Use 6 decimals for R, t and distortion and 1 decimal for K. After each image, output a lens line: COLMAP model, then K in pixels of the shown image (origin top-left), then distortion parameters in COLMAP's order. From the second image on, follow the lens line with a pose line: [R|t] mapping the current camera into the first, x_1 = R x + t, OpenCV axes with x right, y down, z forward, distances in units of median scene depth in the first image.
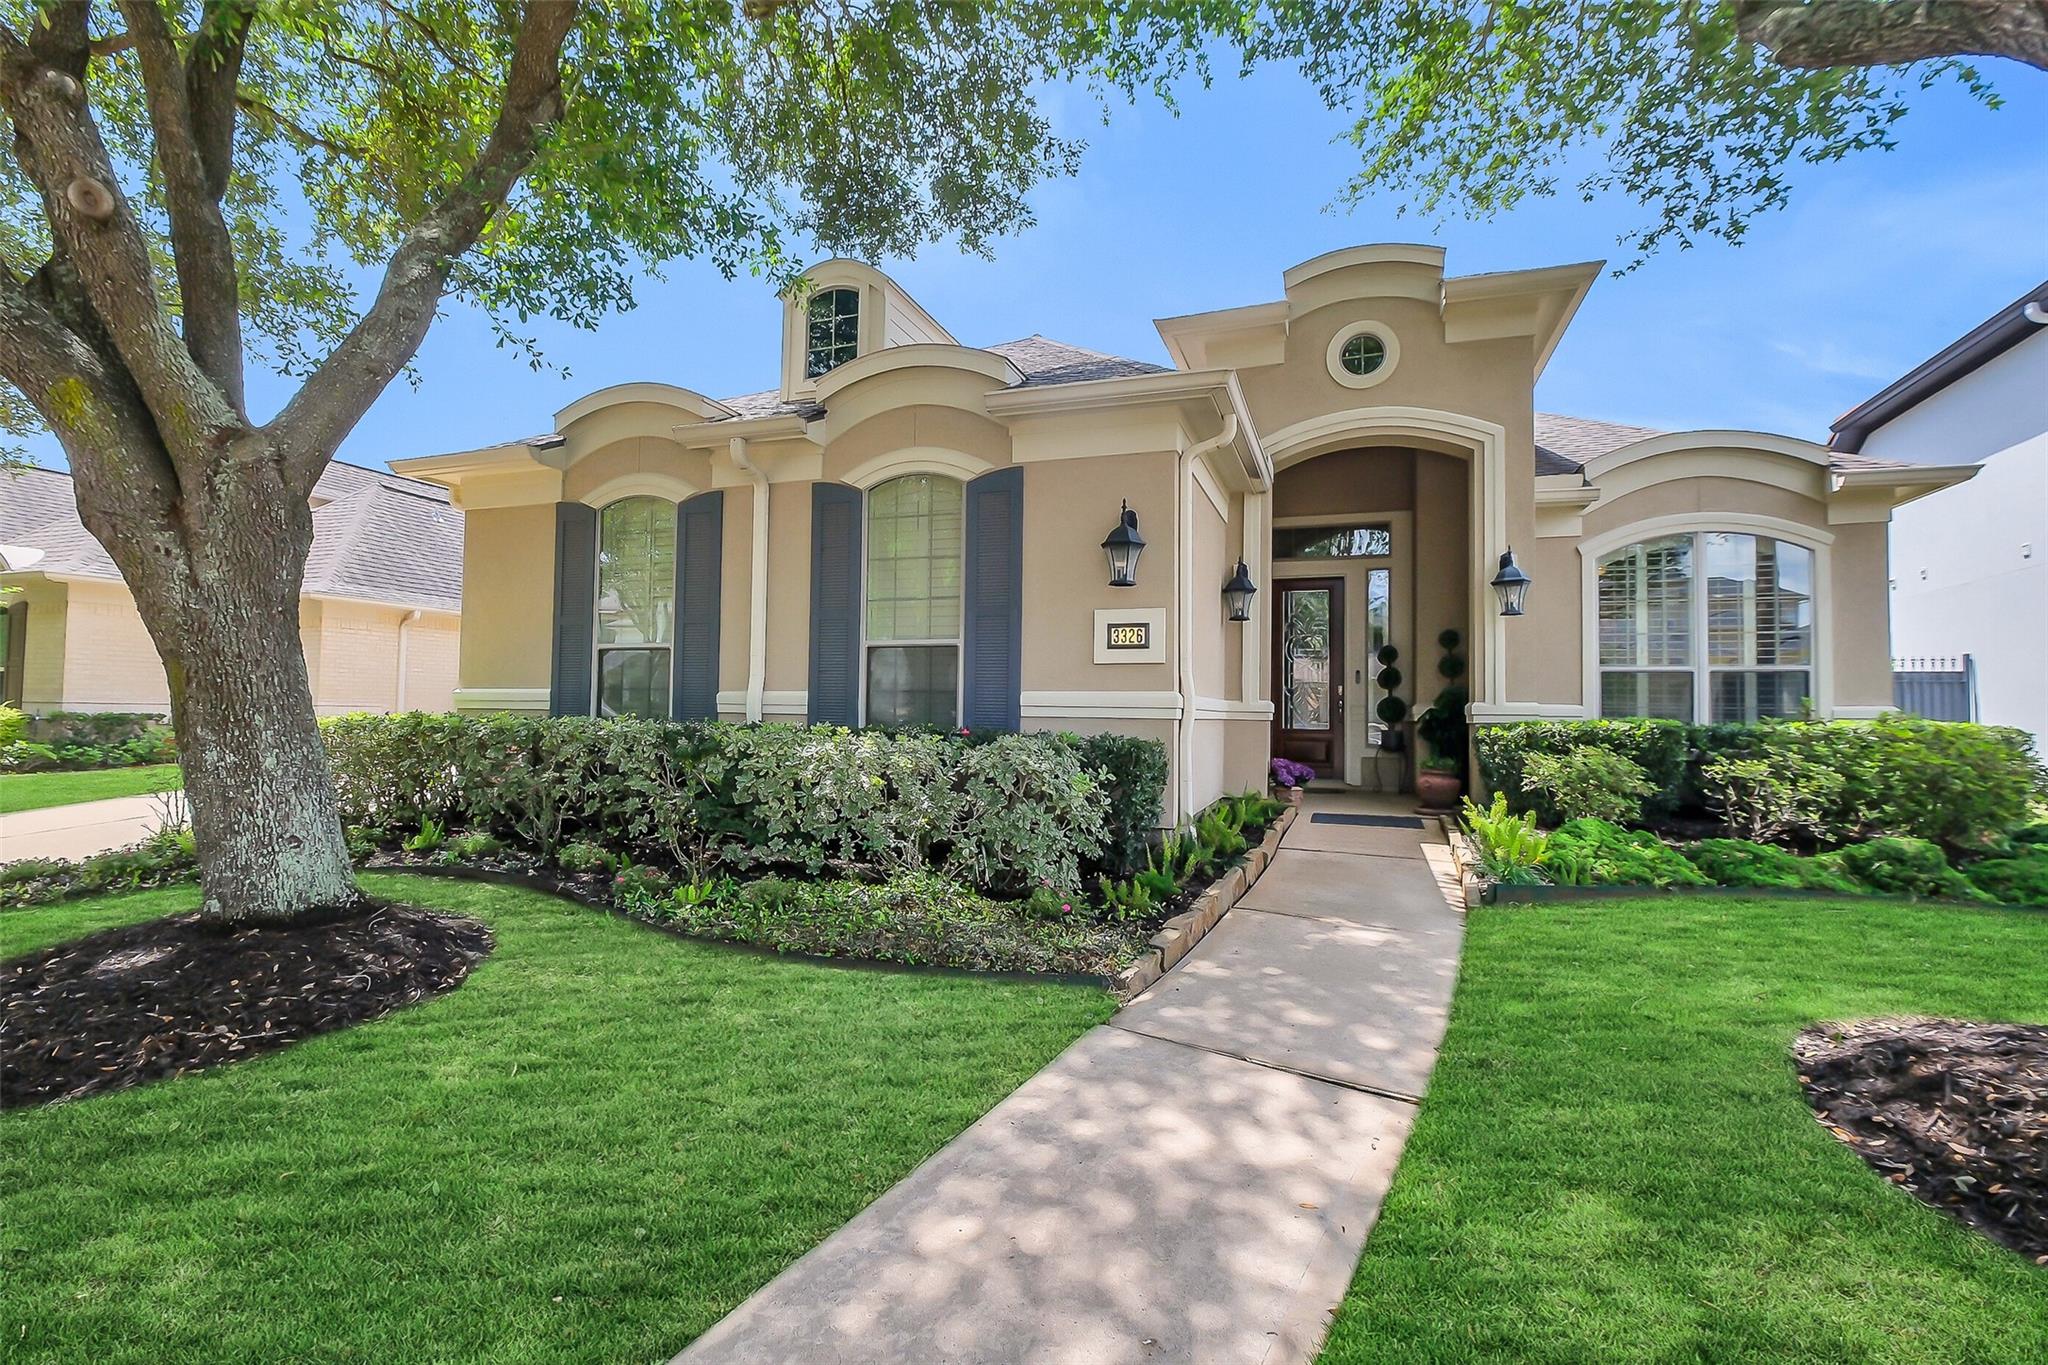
lens RADIAL K [[897.4, 0, 1024.0], [0, 897.4, 682.5], [0, 0, 1]] dist [0.000948, 0.000023]
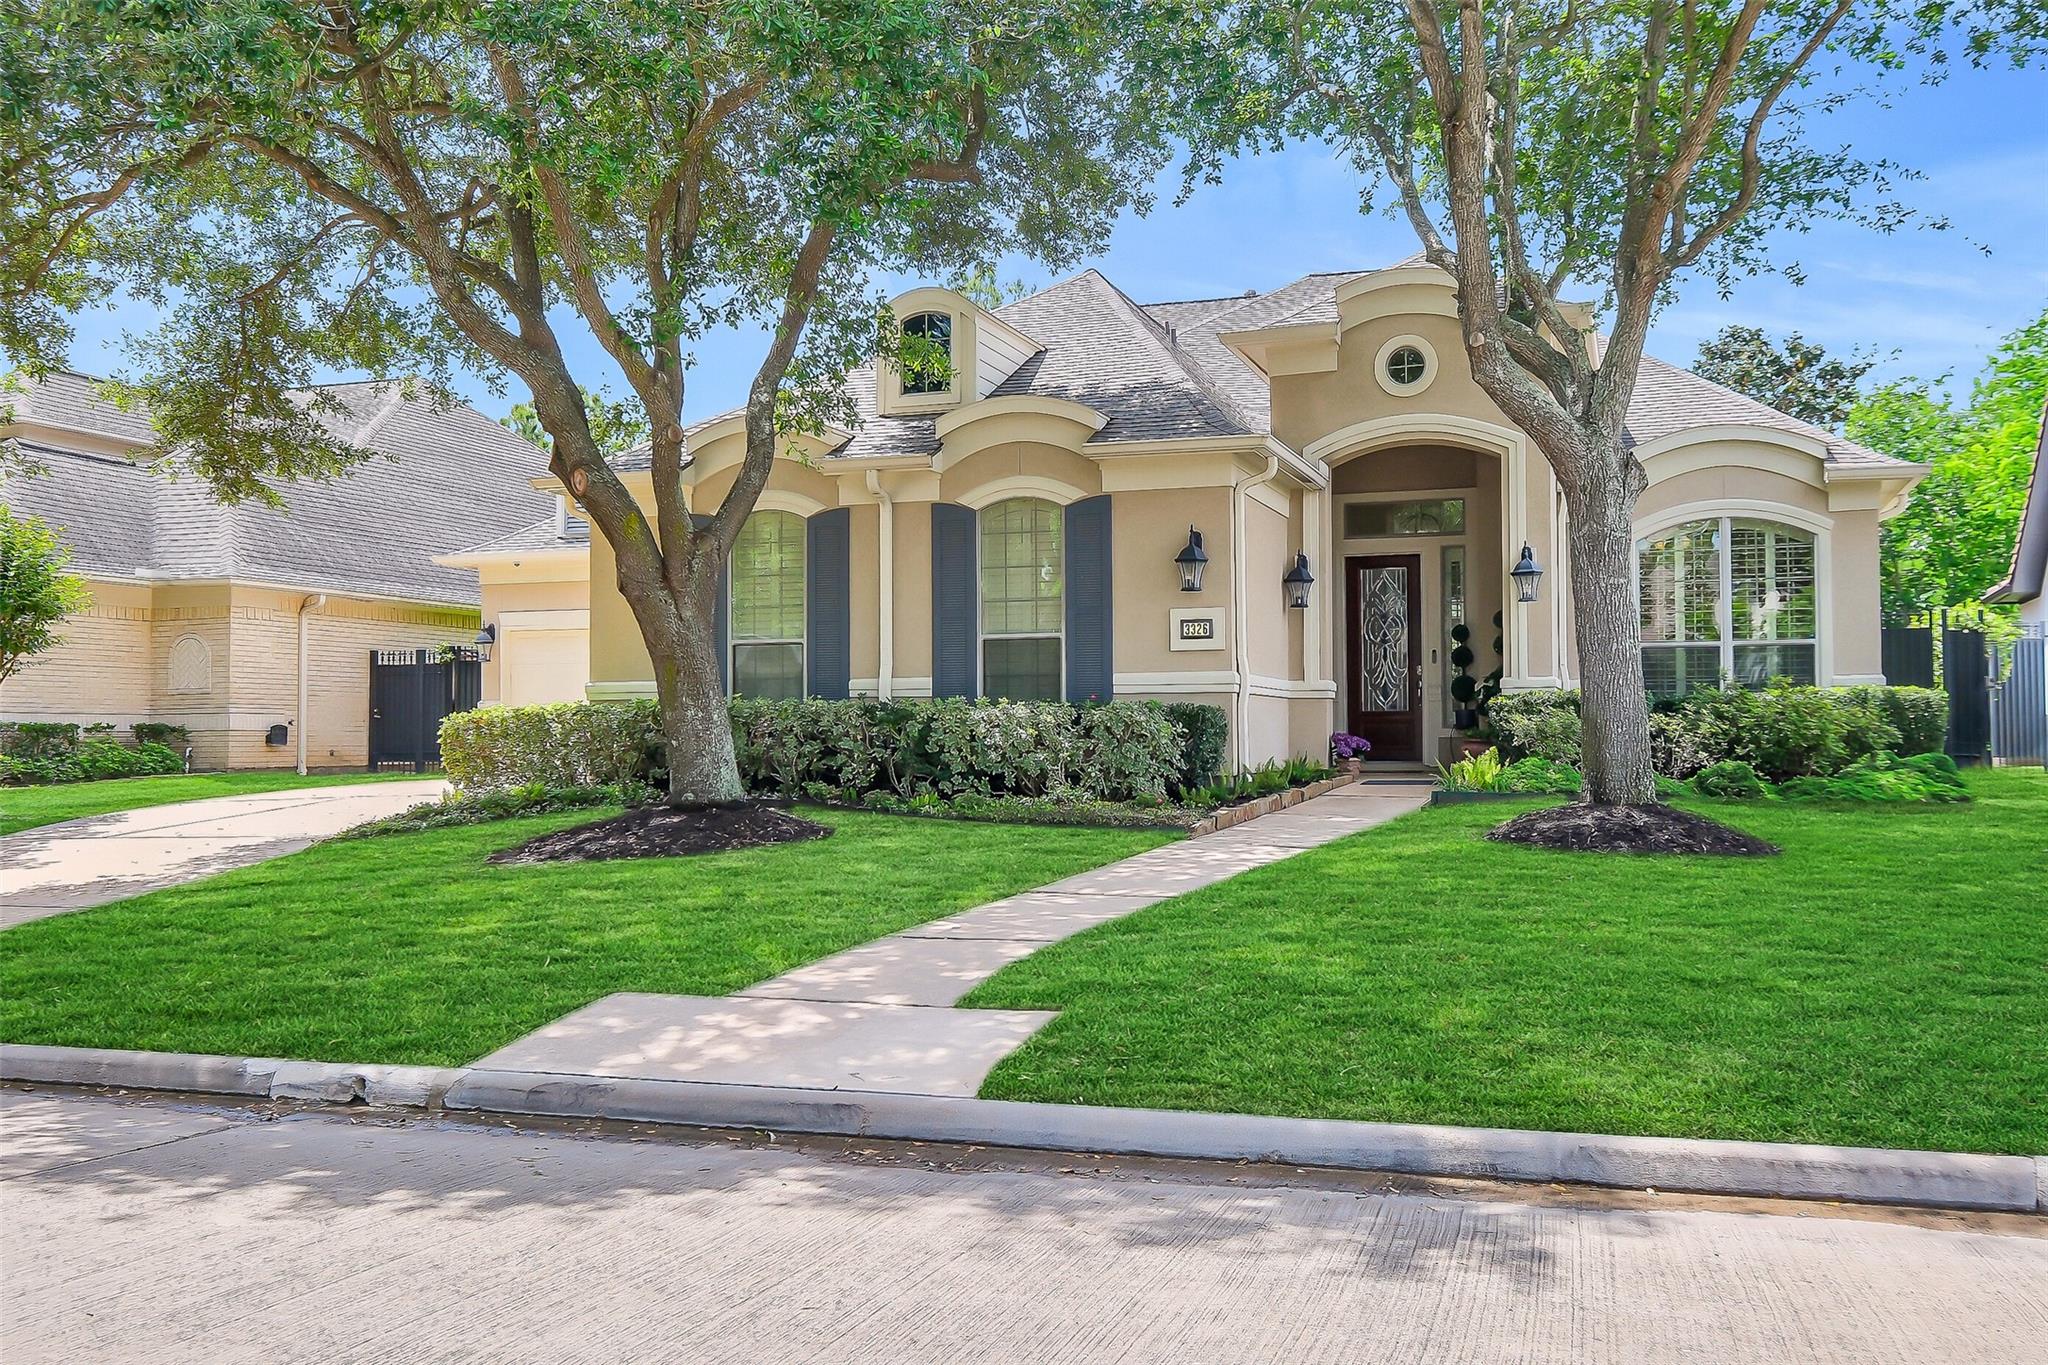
lens RADIAL K [[1822.5, 0, 1024.0], [0, 1822.5, 682.5], [0, 0, 1]] dist [0.089428, 0.000810]
pose [[0.999782, -0.018700, 0.009257, -0.145126], [0.018664, 0.999818, 0.004001, 0.009470], [-0.009330, -0.003828, 0.999949, -1.490213]]
